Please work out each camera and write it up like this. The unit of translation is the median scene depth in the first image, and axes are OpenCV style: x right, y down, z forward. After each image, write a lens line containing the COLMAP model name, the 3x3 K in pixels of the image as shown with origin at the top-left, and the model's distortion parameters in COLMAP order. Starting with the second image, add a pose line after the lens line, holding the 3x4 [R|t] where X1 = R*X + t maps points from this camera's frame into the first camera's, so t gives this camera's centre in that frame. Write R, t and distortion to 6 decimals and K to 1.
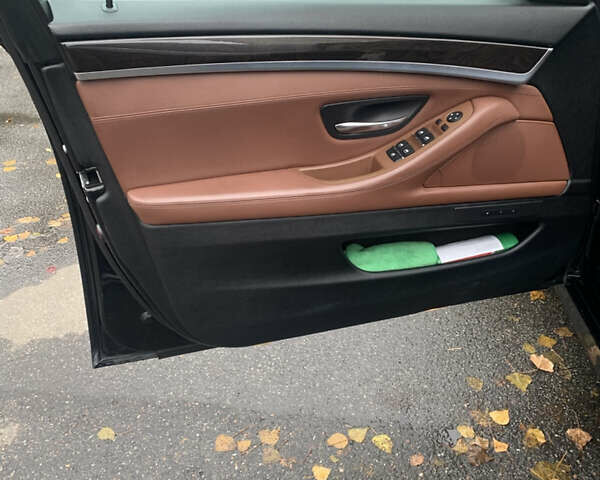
lens RADIAL K [[626.8, 0, 301.5], [0, 626.8, 230.2], [0, 0, 1]] dist [0.115379, -0.239192]
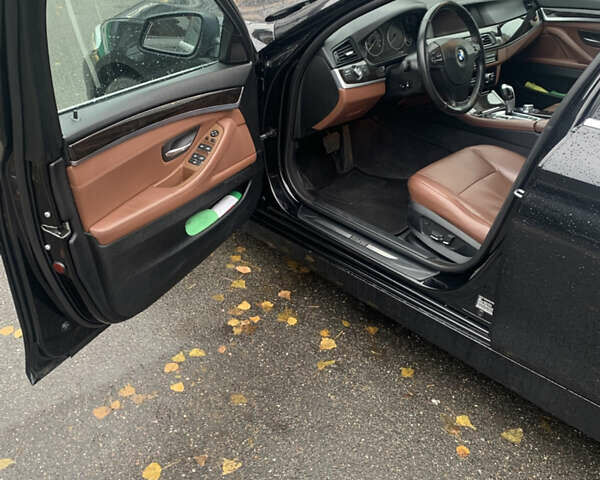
lens RADIAL K [[626.8, 0, 301.5], [0, 626.8, 230.2], [0, 0, 1]] dist [0.115379, -0.239192]
pose [[0.661926, -0.340671, 0.667680, -0.777273], [0.337650, 0.930776, 0.140170, -0.079770], [-0.669213, 0.132660, 0.731133, -0.385135]]
